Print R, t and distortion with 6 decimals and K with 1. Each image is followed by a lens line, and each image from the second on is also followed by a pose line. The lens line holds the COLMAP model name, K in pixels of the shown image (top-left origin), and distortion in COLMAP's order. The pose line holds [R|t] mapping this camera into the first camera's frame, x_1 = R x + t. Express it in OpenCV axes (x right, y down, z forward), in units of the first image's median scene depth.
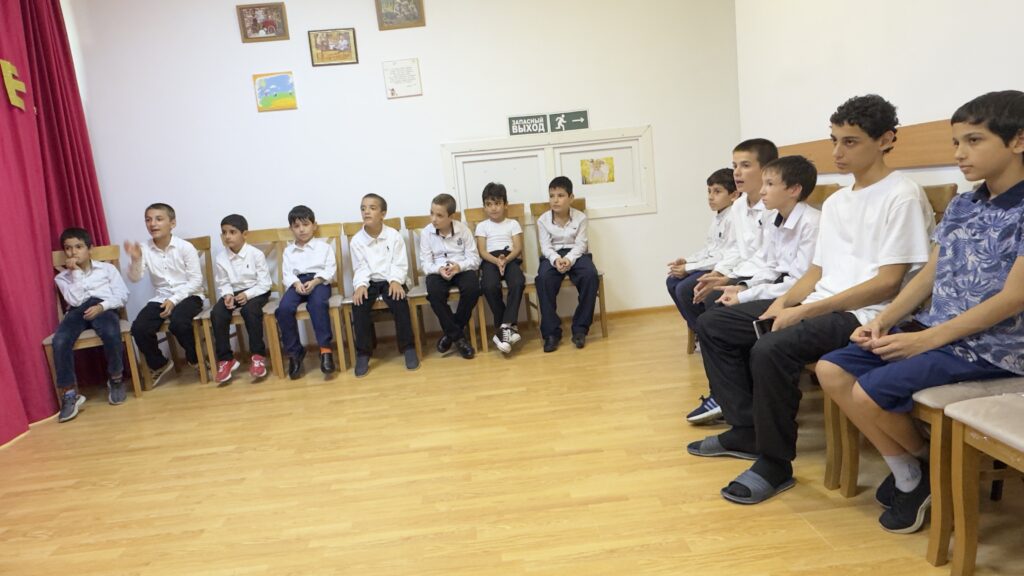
lens RADIAL K [[625.7, 0, 508.9], [0, 625.7, 288.5], [0, 0, 1]] dist [-0.003136, 0.000266]
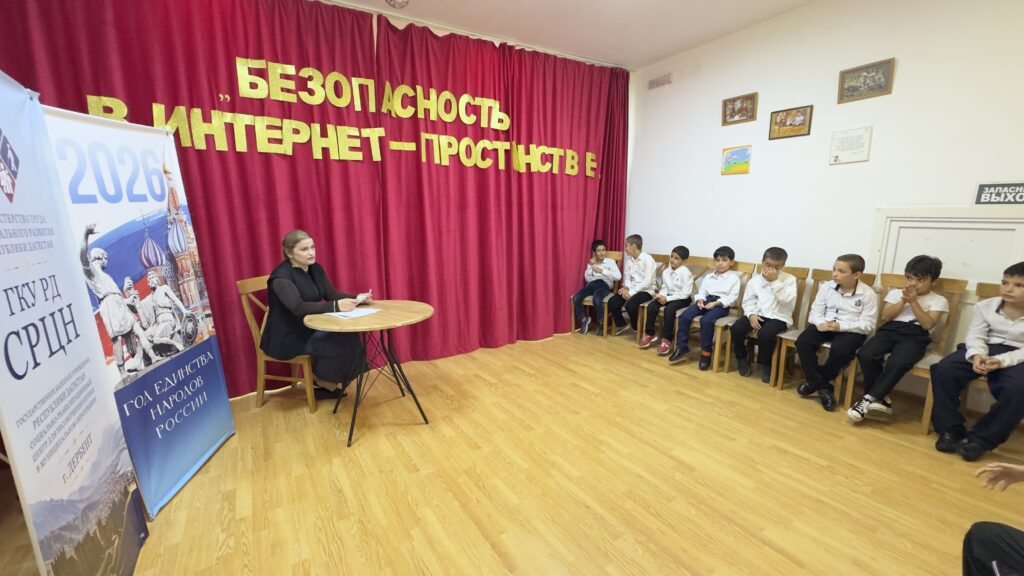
lens RADIAL K [[405.9, 0, 511.2], [0, 405.9, 289.6], [0, 0, 1]] dist [-0.004697, 0.000096]
pose [[0.489625, 0.249032, -0.835614, 0.201089], [-0.177170, 0.966769, 0.184307, -0.119241], [0.853744, 0.057804, 0.517475, 0.137287]]
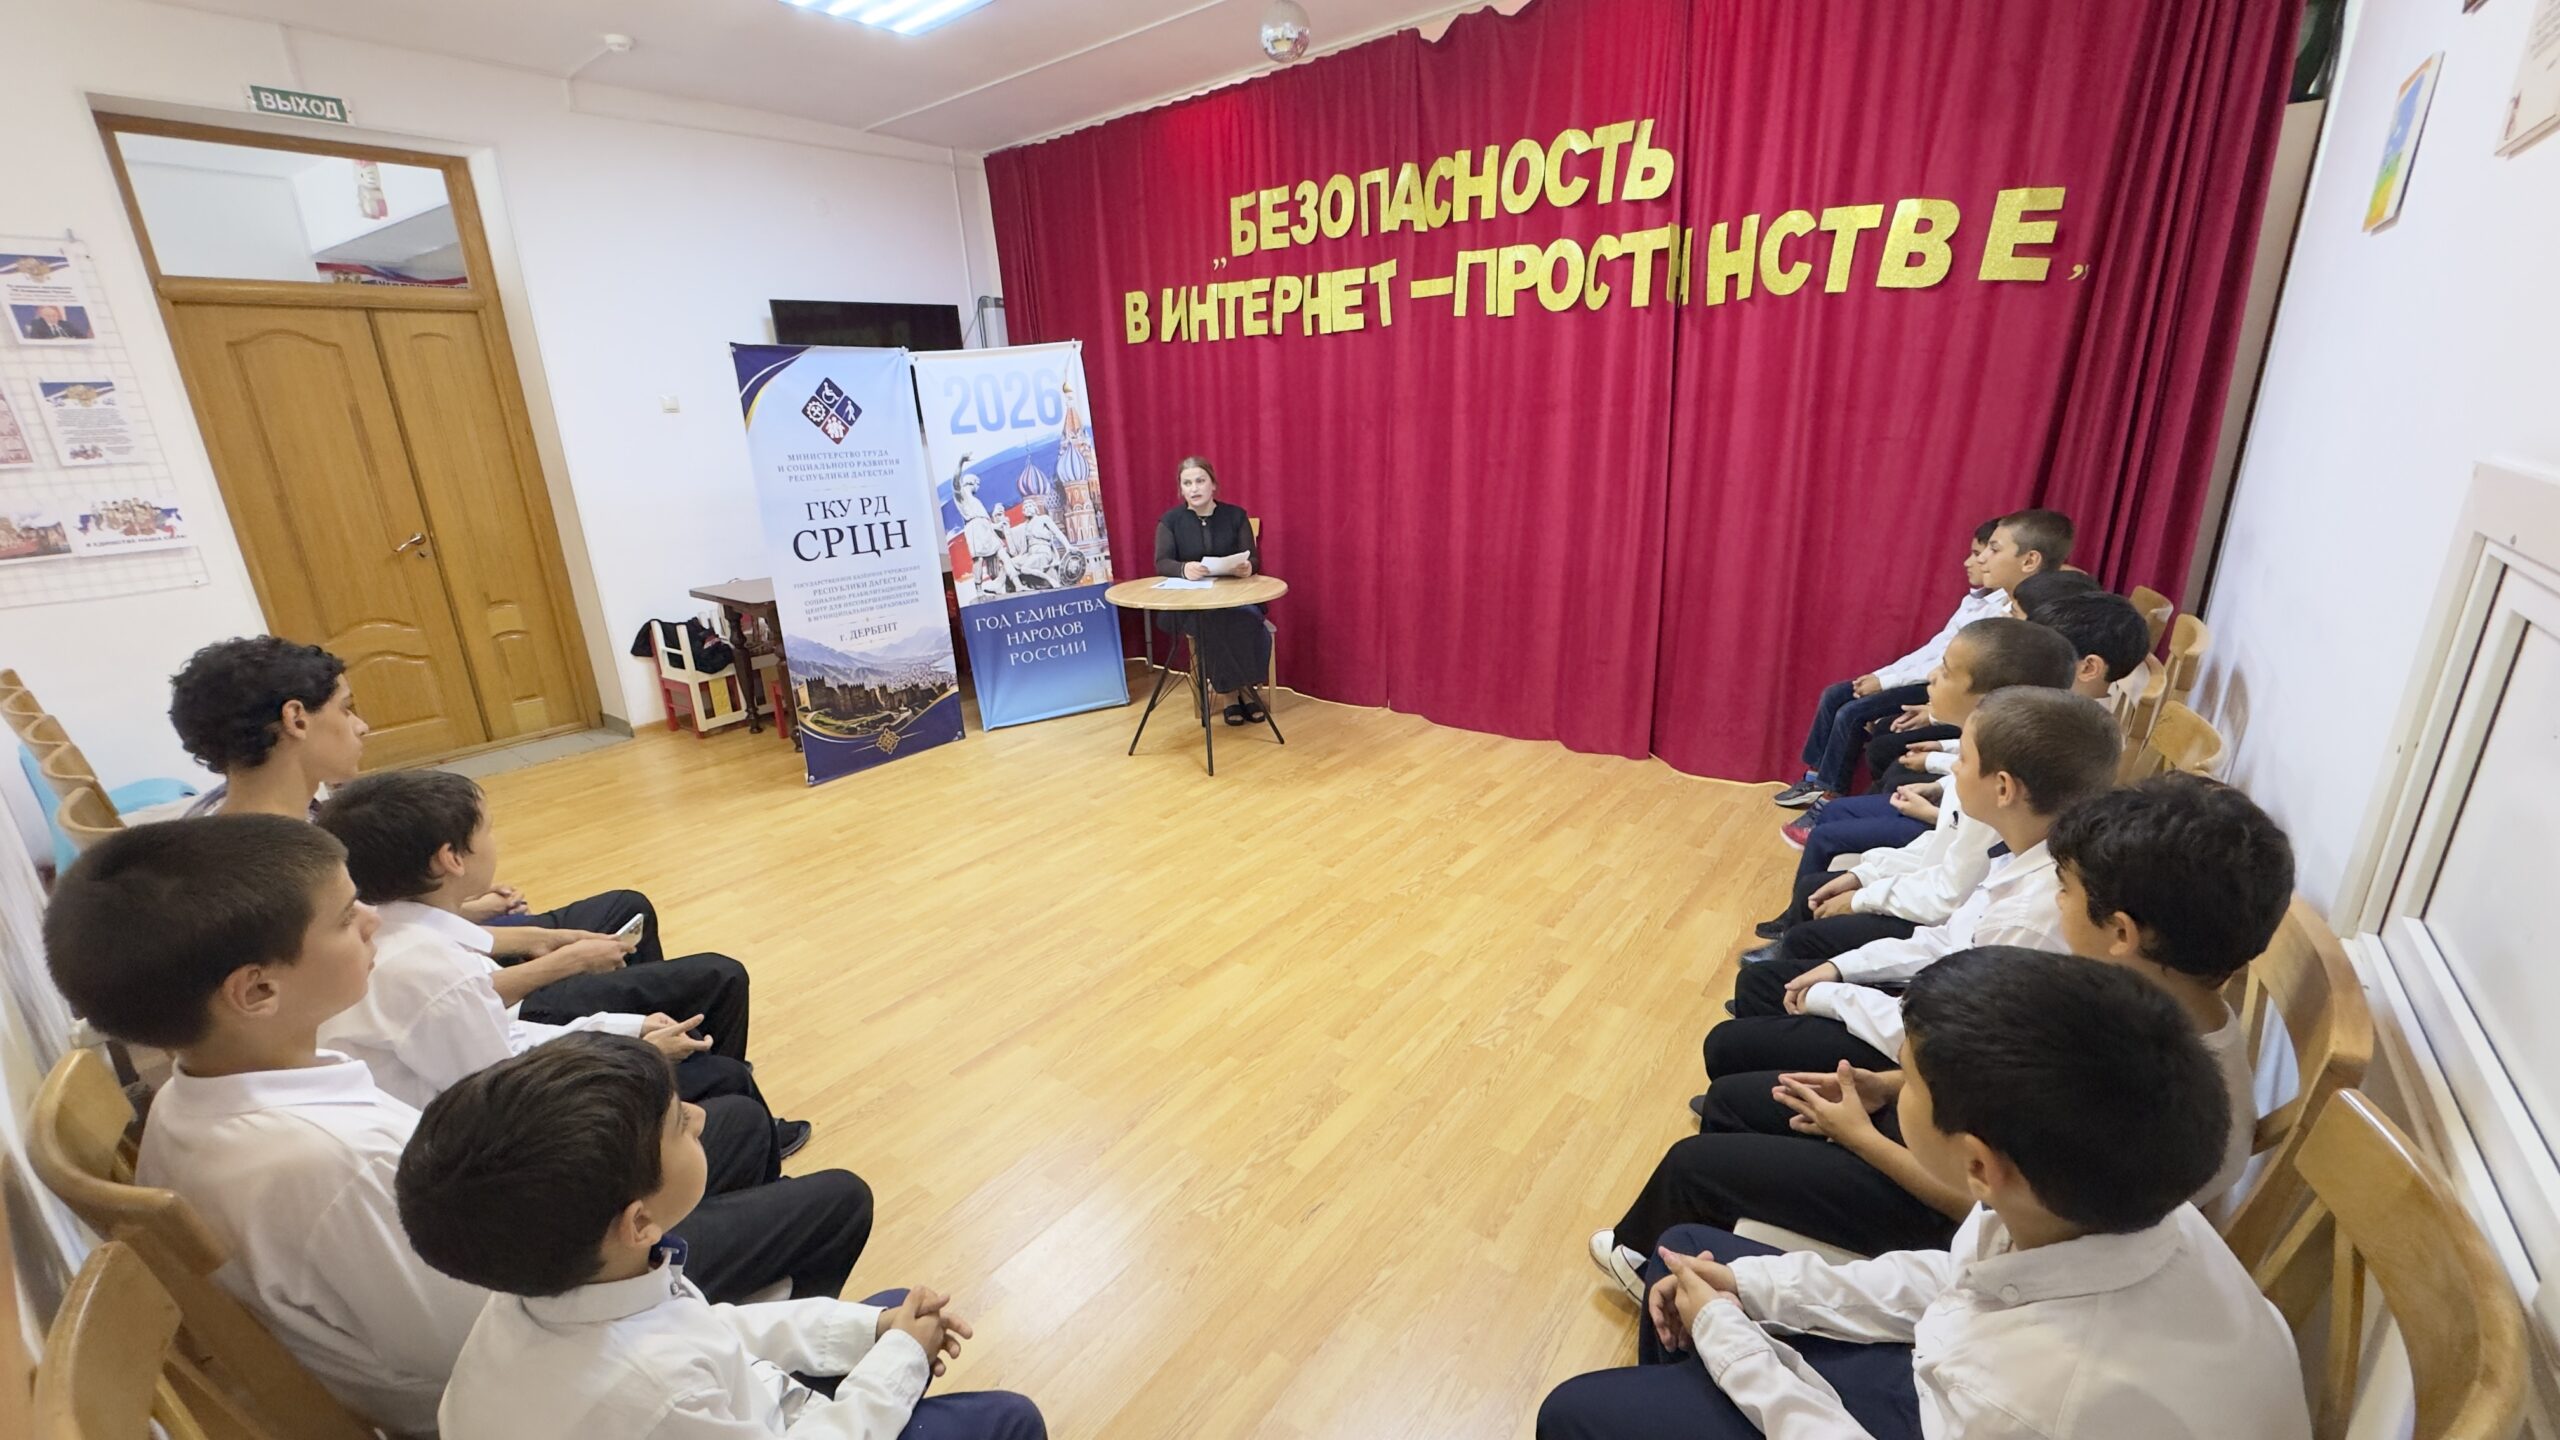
lens RADIAL K [[1014.7, 0, 1274.9], [0, 1014.7, 721.2], [0, 0, 1]] dist [-0.004697, 0.000096]
pose [[-0.653190, 0.339298, -0.676919, 0.286144], [-0.018269, 0.886662, 0.462058, -0.294650], [0.756974, 0.314178, -0.572960, 0.976502]]
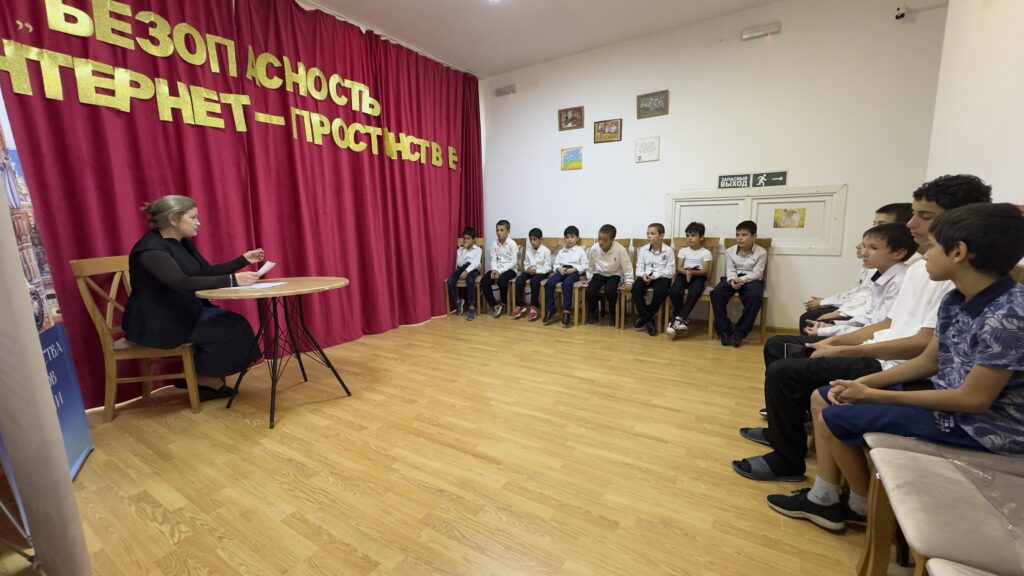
lens RADIAL K [[405.9, 0, 511.9], [0, 405.9, 290.1], [0, 0, 1]] dist [-0.004697, 0.000096]
pose [[0.814672, 0.170718, -0.554225, 0.175915], [-0.152623, 0.985114, 0.079099, -0.022103], [0.559479, 0.020148, 0.828600, -0.011445]]
